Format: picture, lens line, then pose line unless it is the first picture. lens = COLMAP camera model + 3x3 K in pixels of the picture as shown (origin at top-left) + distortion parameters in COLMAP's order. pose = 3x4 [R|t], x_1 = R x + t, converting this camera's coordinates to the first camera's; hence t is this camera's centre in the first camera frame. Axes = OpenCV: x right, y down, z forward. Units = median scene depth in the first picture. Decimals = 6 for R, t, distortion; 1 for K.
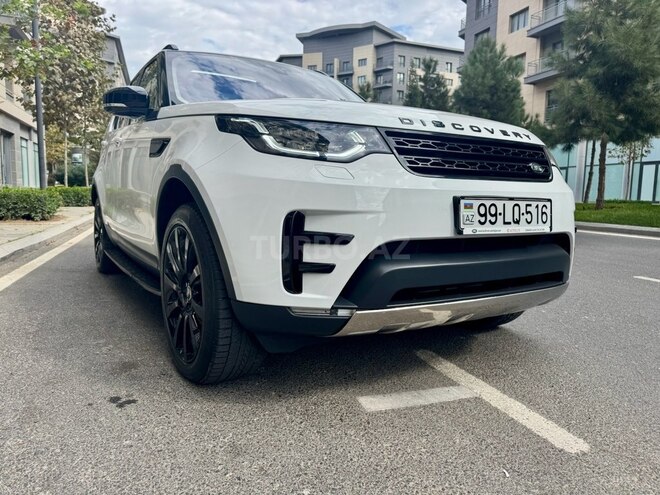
lens RADIAL K [[467.4, 0, 327.2], [0, 467.4, 250.3], [0, 0, 1]] dist [0.048692, -0.061652]
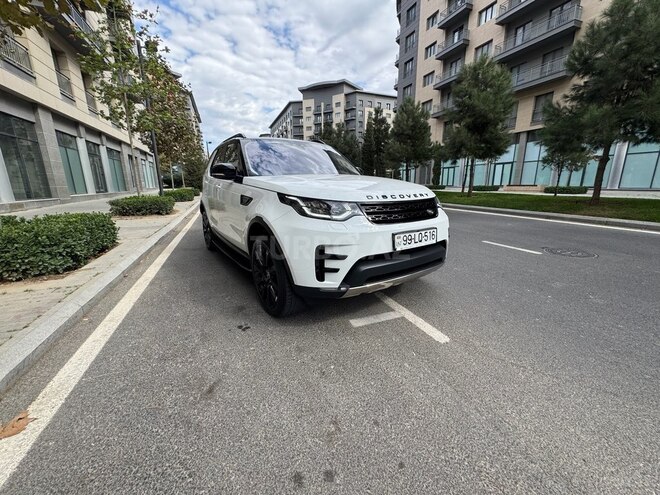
lens RADIAL K [[263.4, 0, 330.0], [0, 263.4, 247.5], [0, 0, 1]] dist [-0.000620, -0.000144]
pose [[0.998836, -0.038731, 0.028746, -0.049342], [0.034988, 0.992048, 0.120900, -0.182820], [-0.033200, -0.119753, 0.992248, -0.189336]]
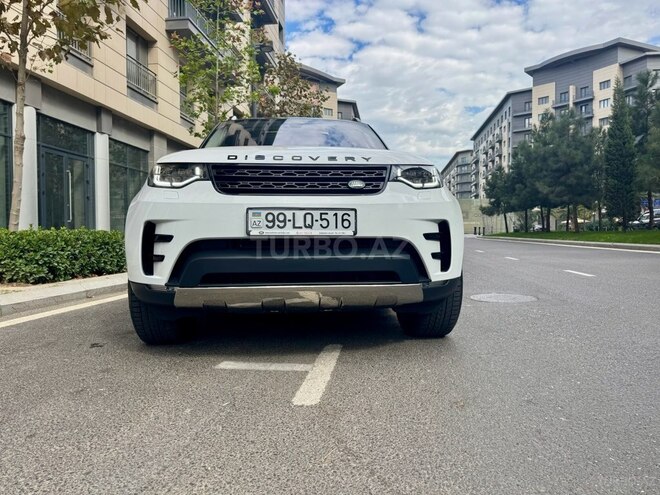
lens RADIAL K [[467.4, 0, 327.2], [0, 467.4, 250.3], [0, 0, 1]] dist [0.048692, -0.061652]
pose [[0.886452, -0.009364, -0.462727, 0.977292], [-0.032199, 0.996125, -0.081843, 0.099790], [0.461700, 0.087449, 0.882715, -0.083453]]
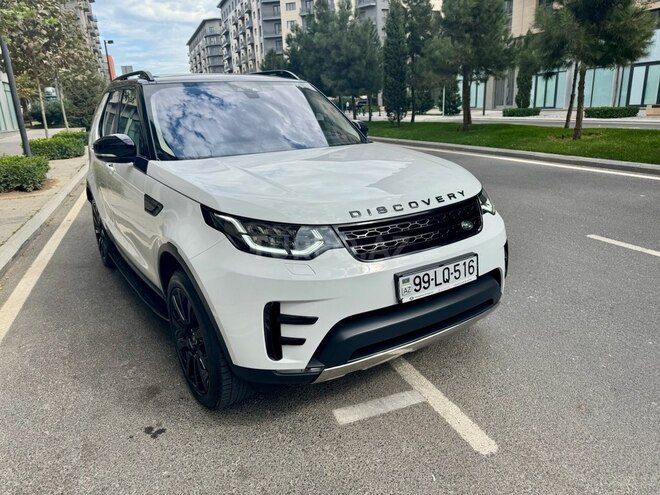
lens RADIAL K [[467.7, 0, 329.2], [0, 467.7, 247.2], [0, 0, 1]] dist [0.052393, -0.062608]
pose [[0.997560, -0.069144, 0.009603, 0.074293], [0.066457, 0.982758, 0.172538, -0.371390], [-0.021368, -0.171479, 0.984956, -0.219900]]
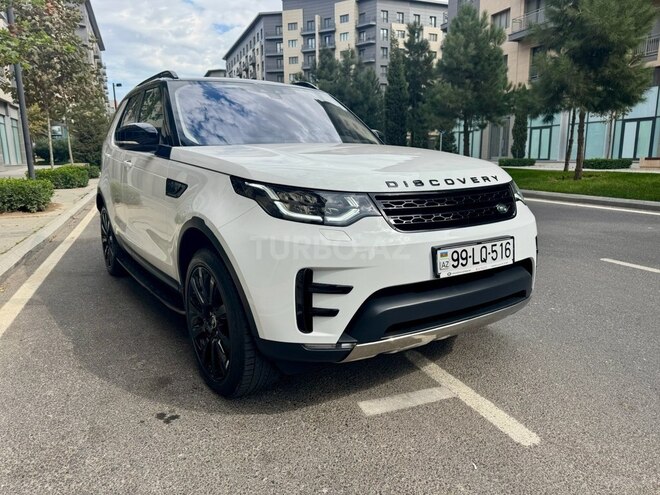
lens RADIAL K [[467.4, 0, 327.2], [0, 467.4, 250.3], [0, 0, 1]] dist [0.048692, -0.061652]
pose [[0.998997, -0.038482, 0.022885, -0.029624], [0.036517, 0.996059, 0.080828, -0.190243], [-0.025905, -0.079911, 0.996465, -0.192748]]
